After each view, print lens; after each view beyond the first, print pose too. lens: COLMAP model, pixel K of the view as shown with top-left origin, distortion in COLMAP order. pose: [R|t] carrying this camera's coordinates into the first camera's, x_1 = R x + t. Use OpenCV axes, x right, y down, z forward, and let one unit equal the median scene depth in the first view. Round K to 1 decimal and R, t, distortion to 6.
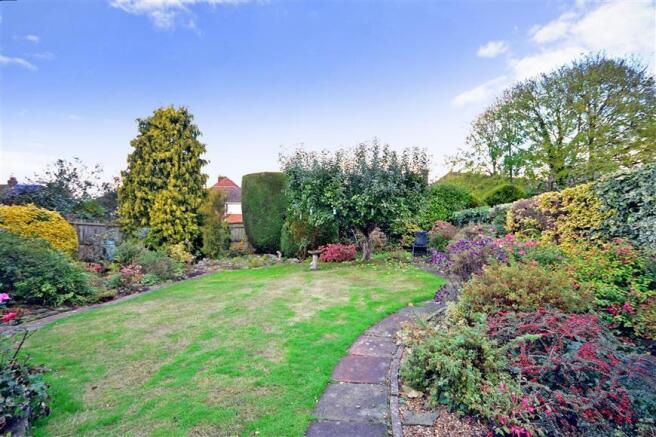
lens RADIAL K [[288.0, 0, 333.6], [0, 288.0, 222.9], [0, 0, 1]] dist [-0.003314, -0.001294]
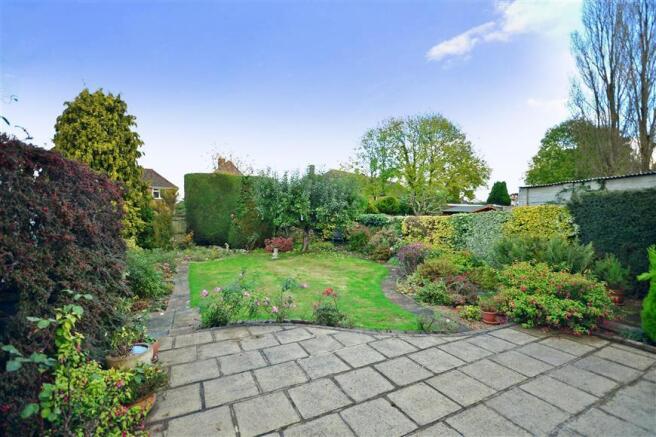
lens RADIAL K [[288.0, 0, 328.5], [0, 288.0, 219.7], [0, 0, 1]] dist [-0.003314, -0.001294]
pose [[0.901852, 0.020116, 0.431576, -0.321890], [-0.044435, 0.997937, 0.046341, -0.068045], [-0.429753, -0.060970, 0.900885, -0.210275]]
